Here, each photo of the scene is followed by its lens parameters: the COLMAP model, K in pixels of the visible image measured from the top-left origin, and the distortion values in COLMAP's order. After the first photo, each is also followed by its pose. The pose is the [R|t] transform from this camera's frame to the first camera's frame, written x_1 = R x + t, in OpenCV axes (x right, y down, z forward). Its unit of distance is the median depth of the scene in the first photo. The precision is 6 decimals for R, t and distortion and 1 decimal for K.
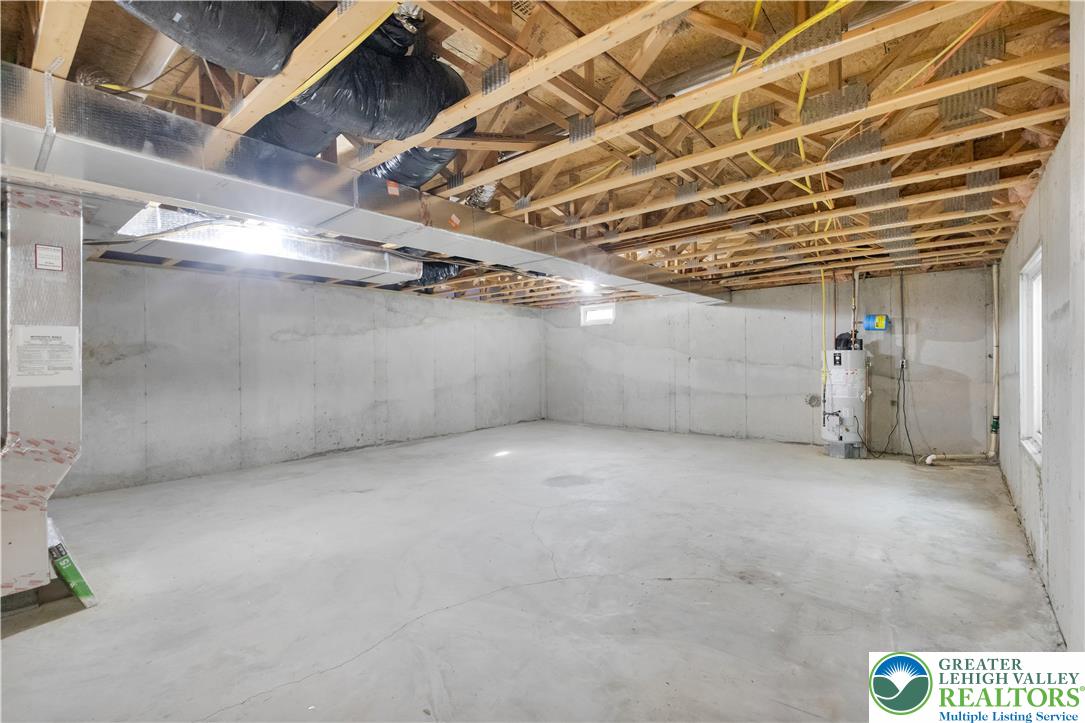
lens RADIAL K [[489.5, 0, 531.3], [0, 489.5, 361.7], [0, 0, 1]] dist [0.002743, -0.001484]
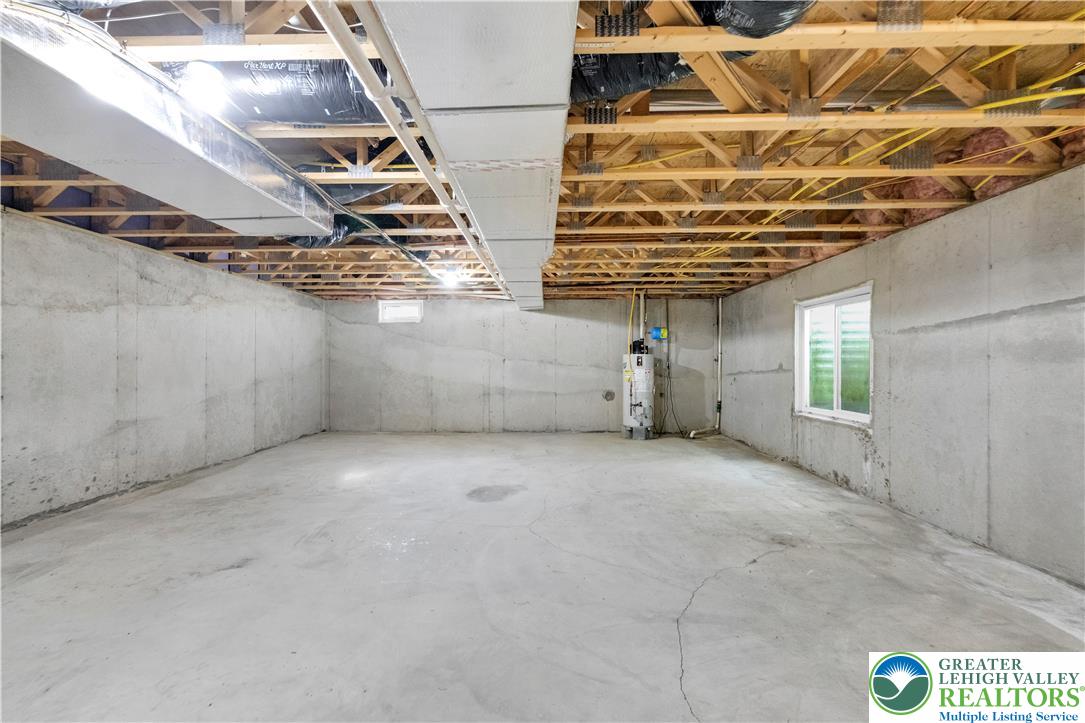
lens RADIAL K [[469.3, 0, 546.8], [0, 469.3, 361.7], [0, 0, 1]] dist [0.001353, -0.000157]
pose [[0.767974, 0.010791, 0.640390, -0.319056], [-0.002992, 0.999908, -0.013262, 0.012755], [-0.640474, 0.008269, 0.767935, 0.224967]]
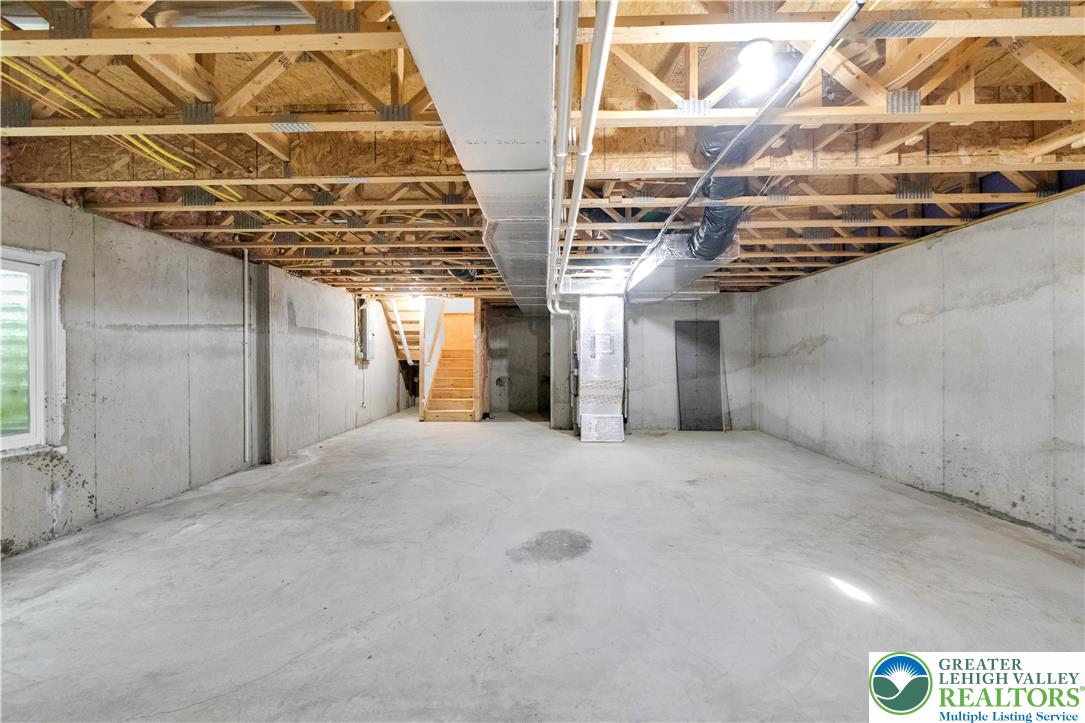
lens RADIAL K [[489.5, 0, 541.6], [0, 489.5, 358.2], [0, 0, 1]] dist [0.002743, -0.001484]
pose [[-0.779250, 0.013726, -0.626563, 0.389736], [0.003621, 0.999842, 0.017400, -0.005907], [0.626703, 0.011290, -0.779177, 1.188386]]
